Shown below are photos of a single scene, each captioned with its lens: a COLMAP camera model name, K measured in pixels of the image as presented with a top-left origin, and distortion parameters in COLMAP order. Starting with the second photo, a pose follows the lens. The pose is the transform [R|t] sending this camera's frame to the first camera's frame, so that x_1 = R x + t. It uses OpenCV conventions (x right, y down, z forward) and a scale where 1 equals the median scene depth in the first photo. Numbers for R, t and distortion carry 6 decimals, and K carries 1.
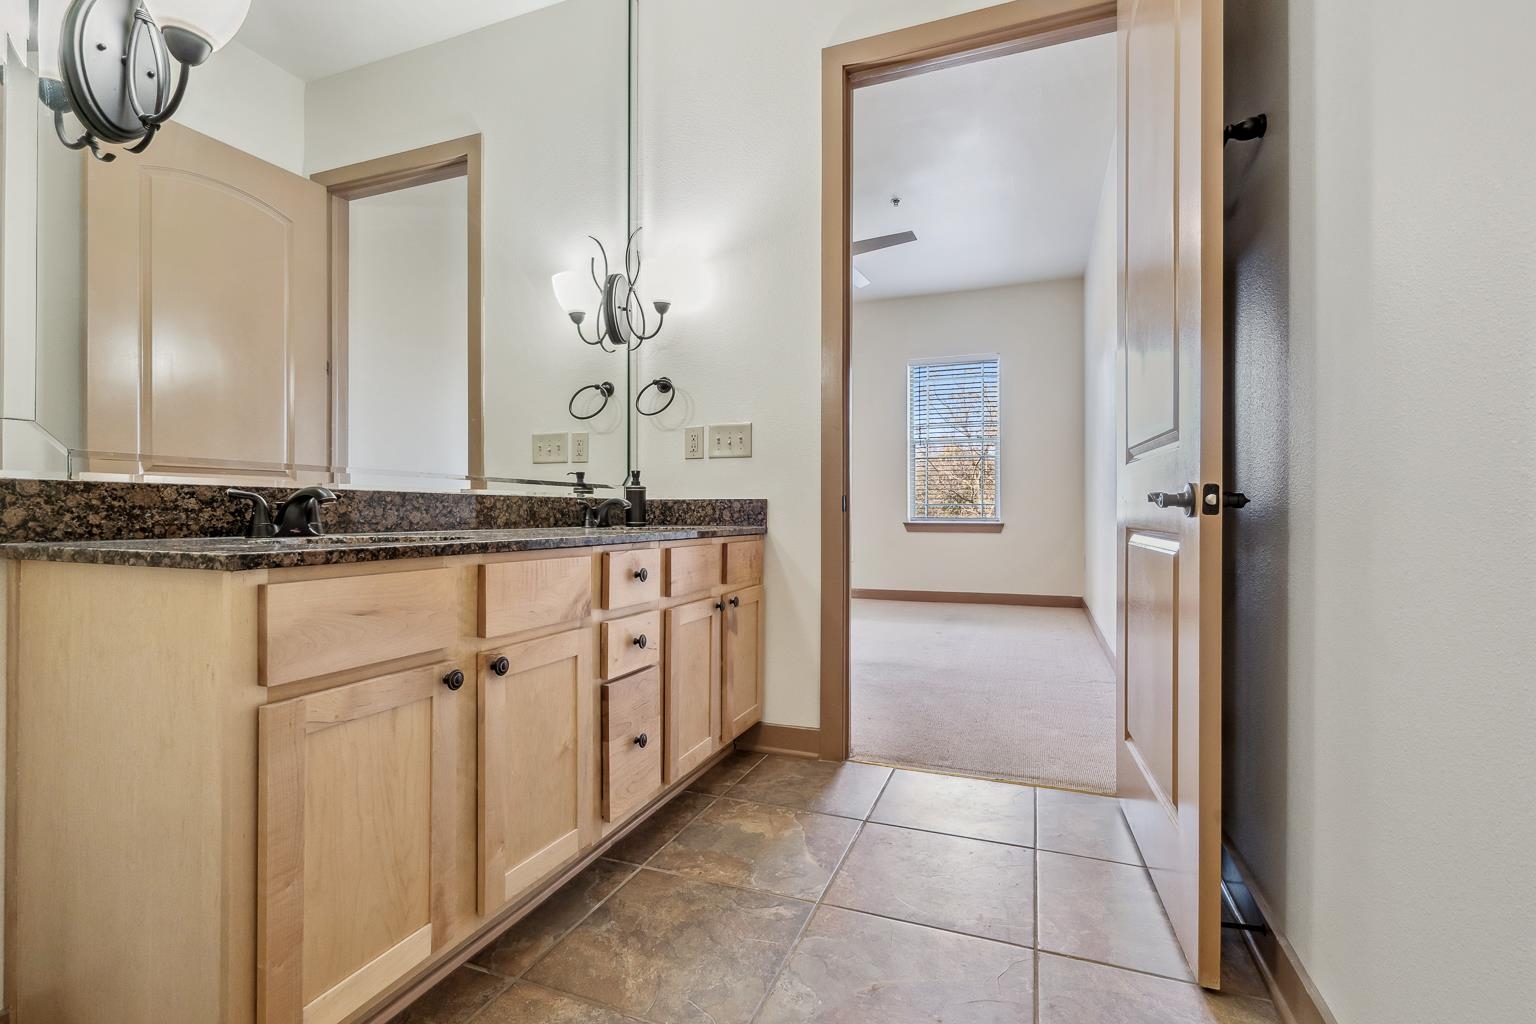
lens RADIAL K [[705.8, 0, 761.4], [0, 705.8, 509.2], [0, 0, 1]] dist [-0.005120, -0.000136]
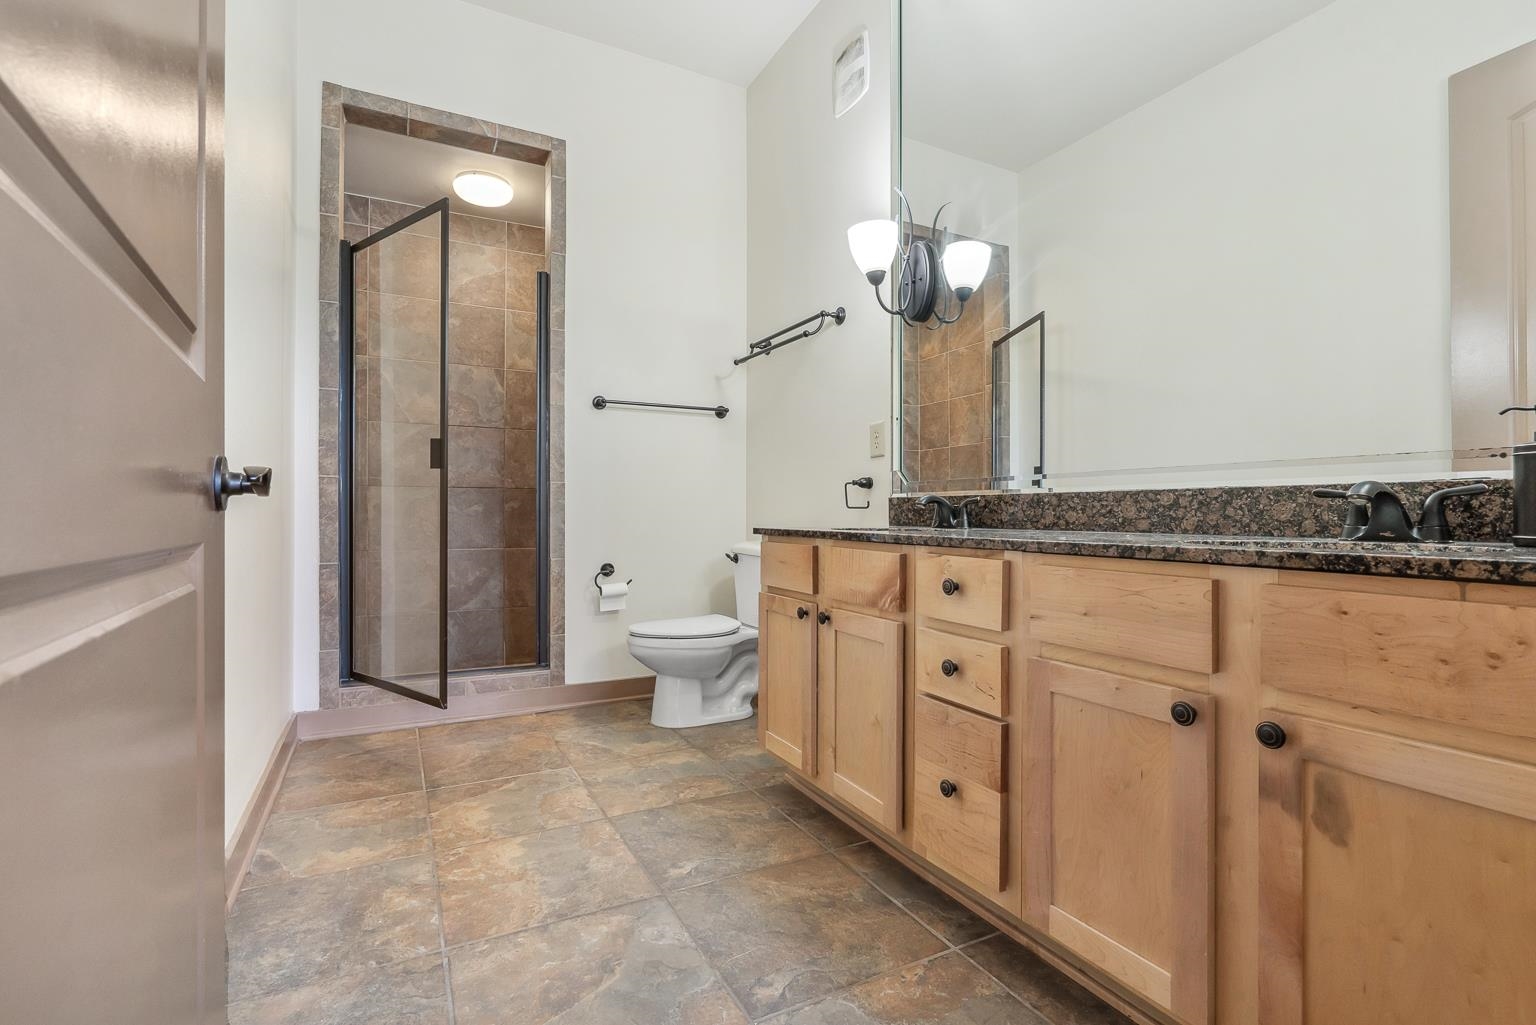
lens RADIAL K [[717.9, 0, 759.1], [0, 717.9, 509.6], [0, 0, 1]] dist [-0.003669, 0.000825]
pose [[-0.668229, -0.006136, -0.743931, 0.600309], [0.000936, 0.999958, -0.009088, 0.010280], [0.743955, -0.006769, -0.668195, 1.395413]]
